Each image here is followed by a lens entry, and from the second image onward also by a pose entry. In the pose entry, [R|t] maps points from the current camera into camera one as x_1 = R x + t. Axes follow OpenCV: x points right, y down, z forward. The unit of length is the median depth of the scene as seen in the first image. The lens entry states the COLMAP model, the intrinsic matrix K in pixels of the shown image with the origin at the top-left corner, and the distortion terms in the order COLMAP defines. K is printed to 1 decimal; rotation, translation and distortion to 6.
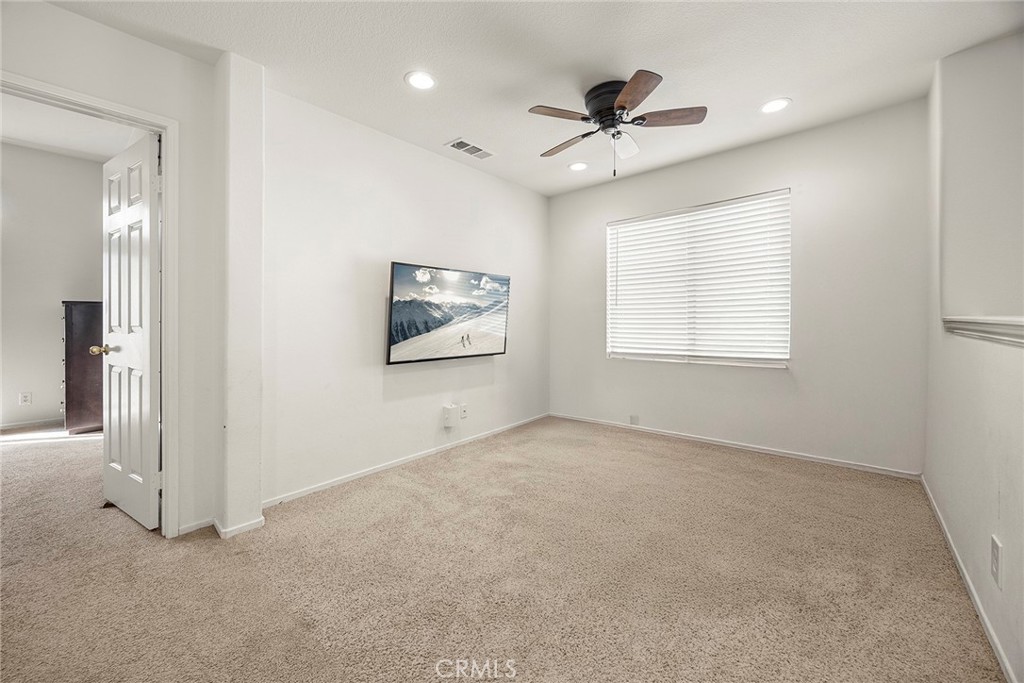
lens RADIAL K [[401.0, 0, 511.6], [0, 401.0, 320.5], [0, 0, 1]] dist [-0.000684, -0.000076]
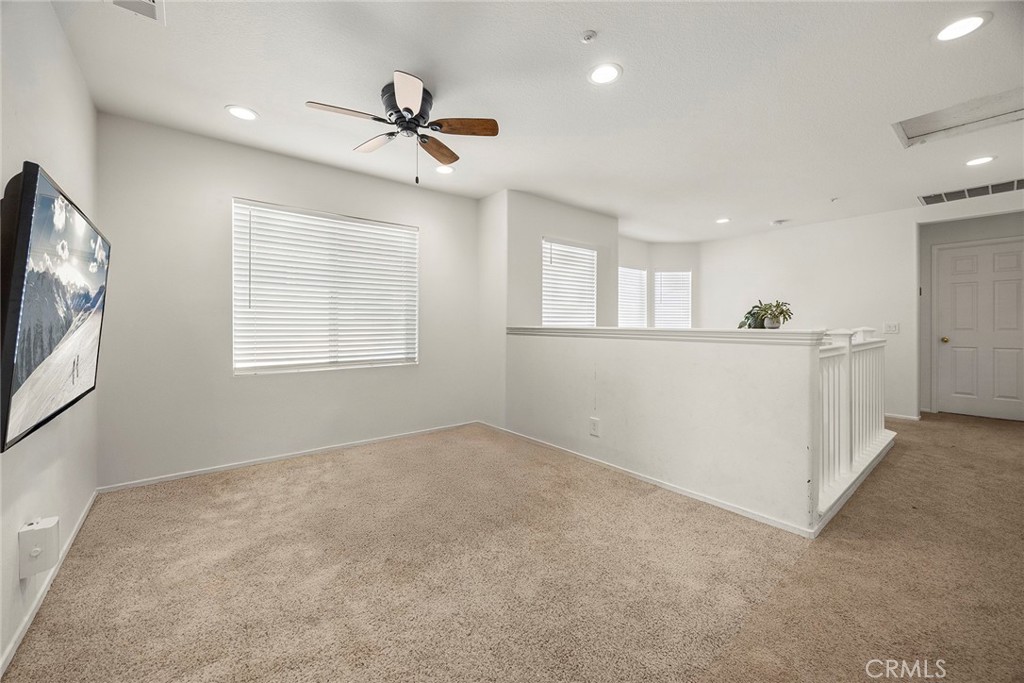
lens RADIAL K [[394.1, 0, 510.0], [0, 394.1, 329.7], [0, 0, 1]] dist [-0.000475, -0.000167]
pose [[0.165848, -0.001167, 0.986151, -0.580471], [-0.003668, 0.999992, 0.001800, 0.003485], [-0.986145, -0.003916, 0.165842, 0.519246]]
